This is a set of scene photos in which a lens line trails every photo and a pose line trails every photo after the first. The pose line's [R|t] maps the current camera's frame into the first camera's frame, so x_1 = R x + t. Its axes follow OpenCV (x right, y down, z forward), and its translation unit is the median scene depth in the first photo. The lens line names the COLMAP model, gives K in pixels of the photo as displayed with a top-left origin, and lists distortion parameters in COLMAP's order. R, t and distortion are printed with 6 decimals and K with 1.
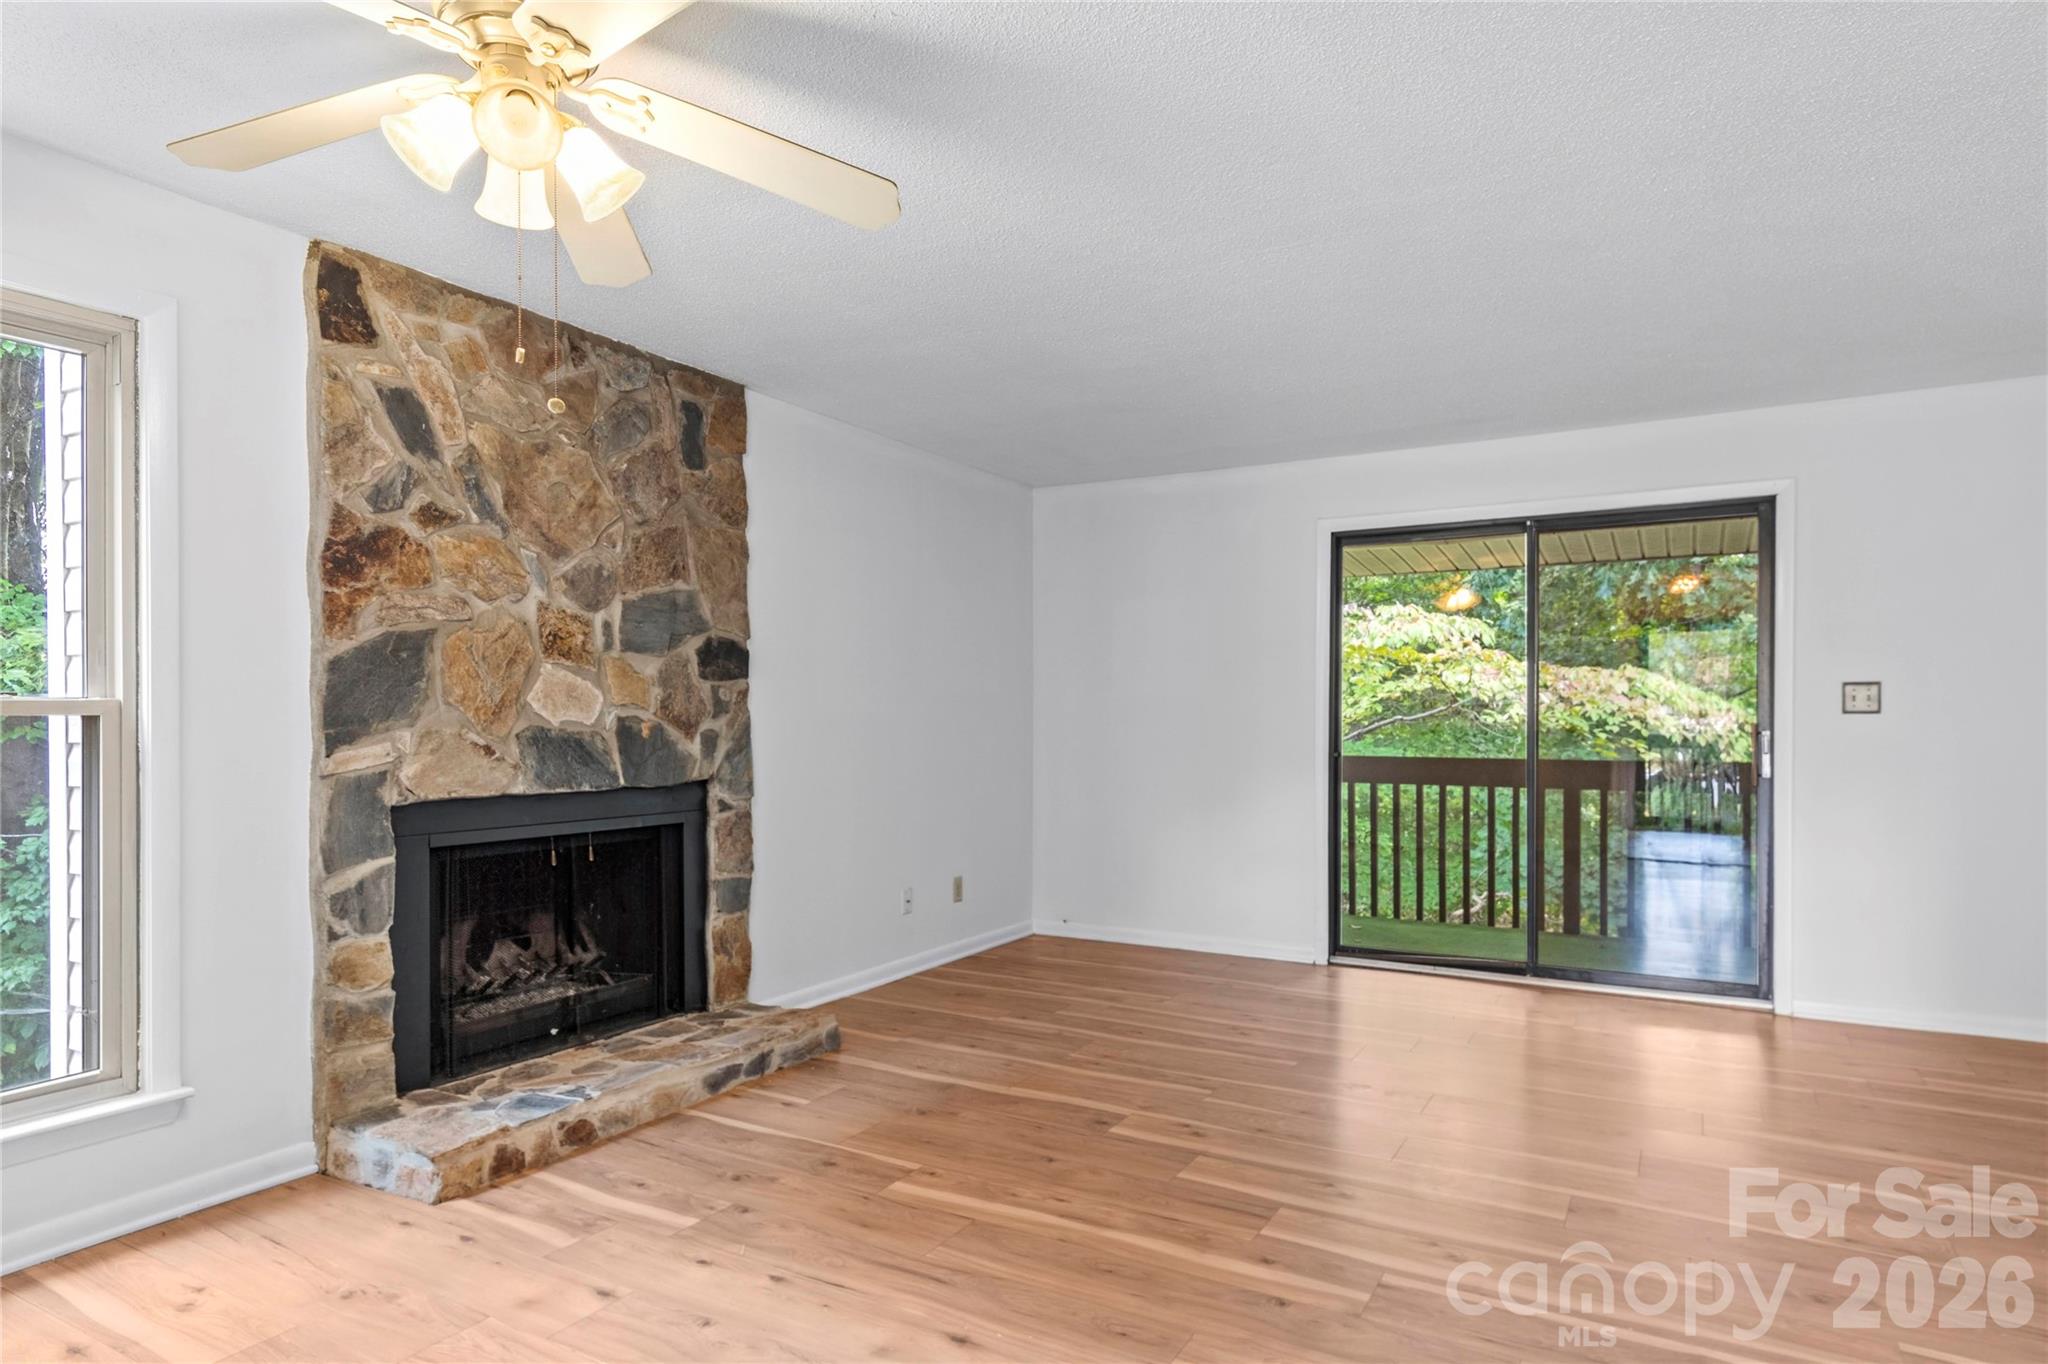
lens RADIAL K [[1146.4, 0, 1063.2], [0, 1146.4, 728.9], [0, 0, 1]] dist [-0.004316, -0.002121]
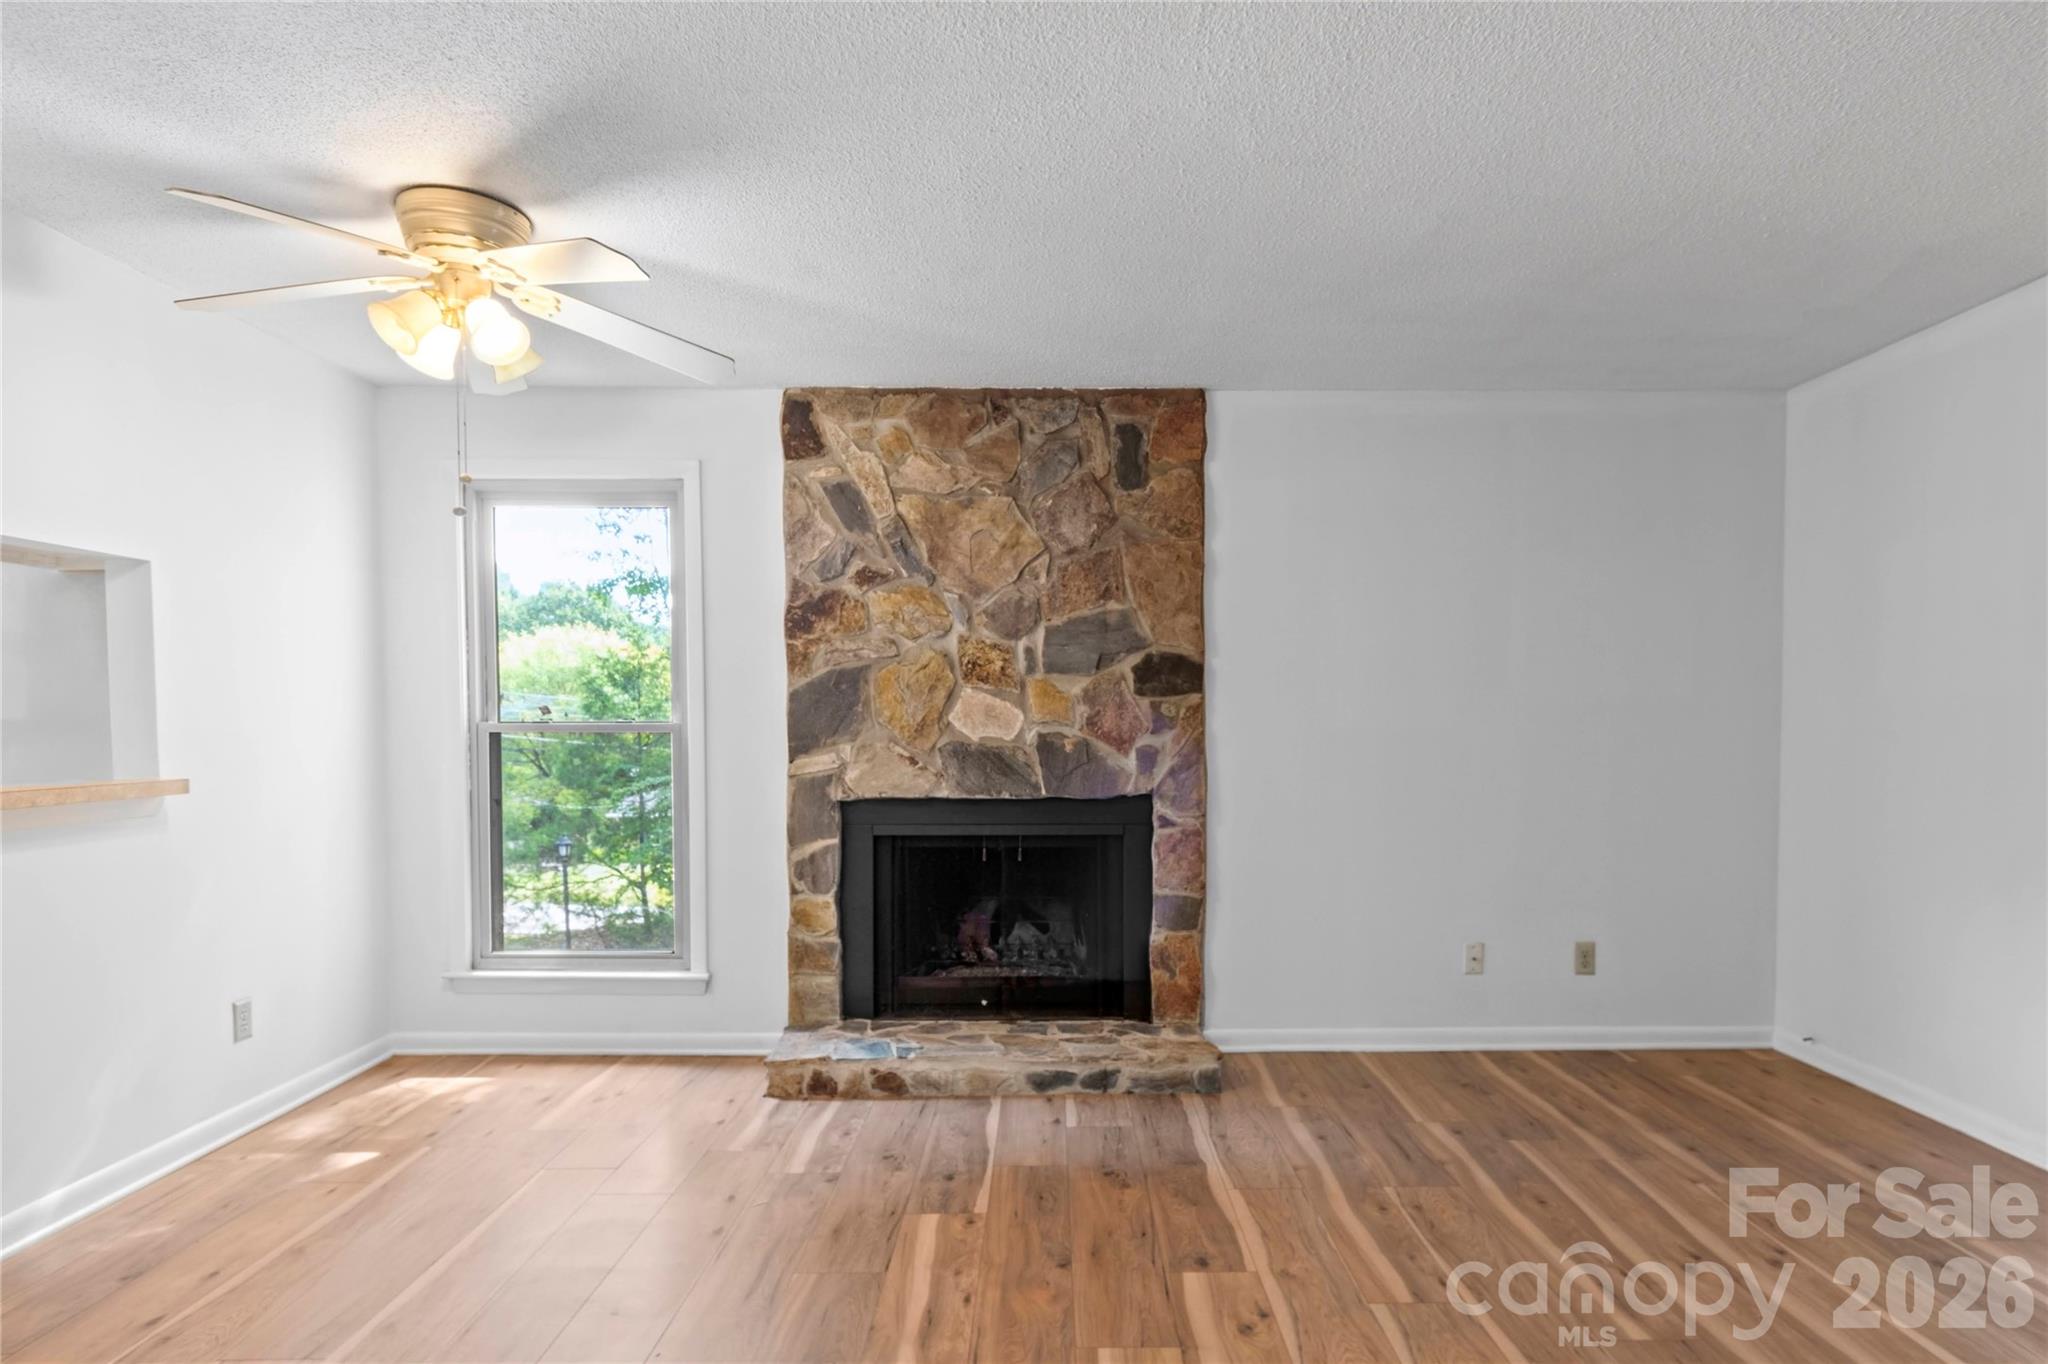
lens RADIAL K [[1121.4, 0, 1050.9], [0, 1121.4, 771.6], [0, 0, 1]] dist [0.003872, -0.000258]
pose [[0.488133, 0.031031, -0.872218, 0.580825], [-0.006083, 0.999464, 0.032153, -0.008585], [0.872748, -0.010389, 0.488060, 0.502474]]
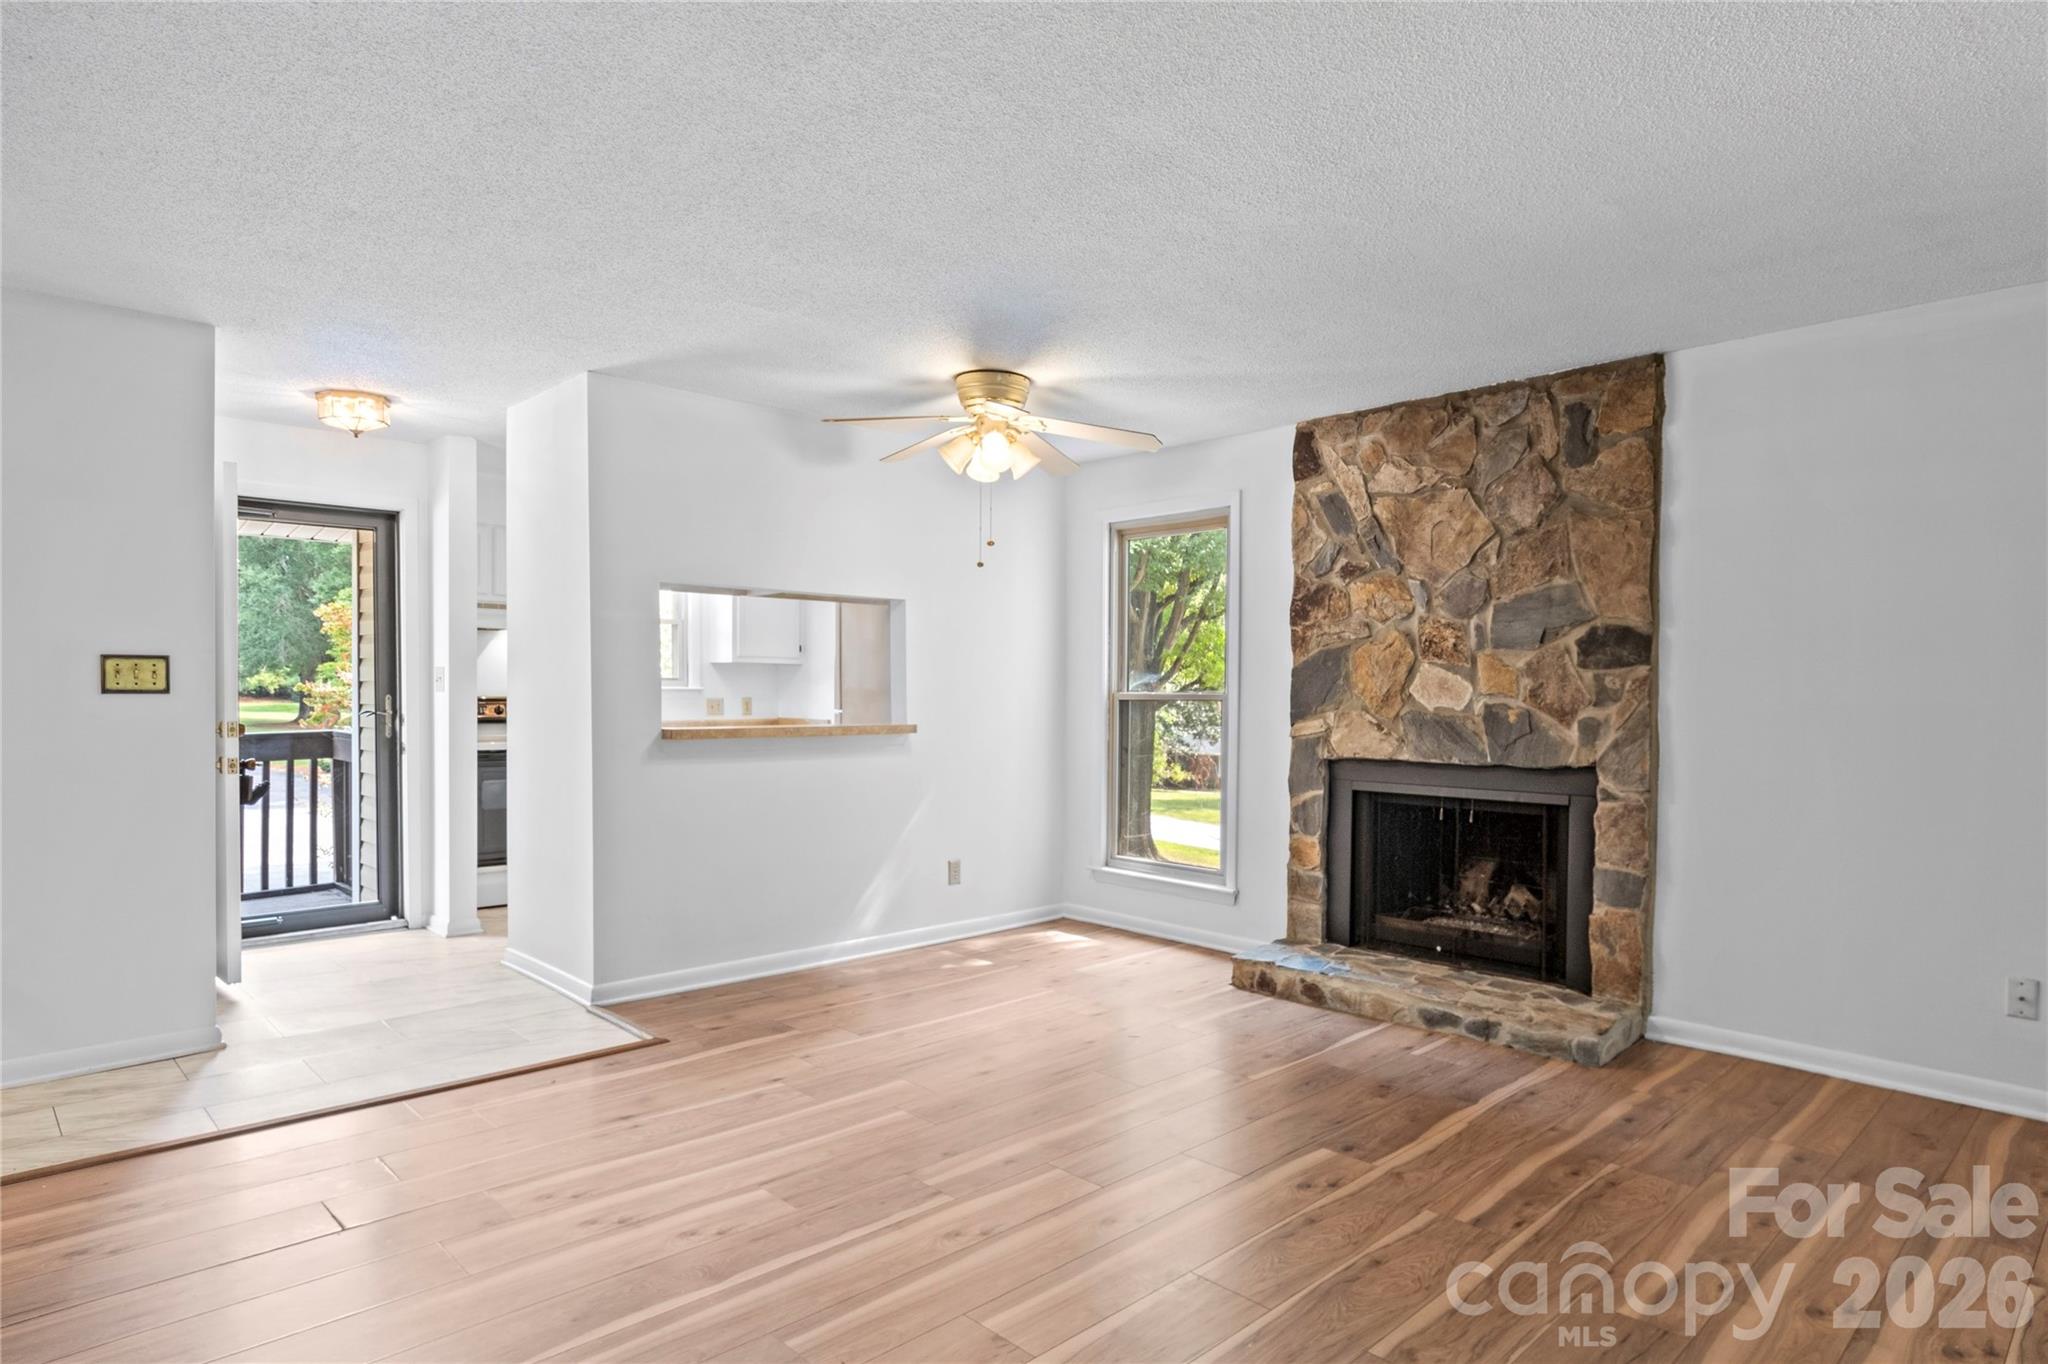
lens RADIAL K [[1115.6, 0, 1077.2], [0, 1115.6, 716.9], [0, 0, 1]] dist [0.012848, 0.000172]
pose [[-0.271499, 0.012209, -0.962361, 0.869555], [-0.018544, 0.999668, 0.017914, -0.010720], [0.962260, 0.022710, -0.271182, 0.943241]]
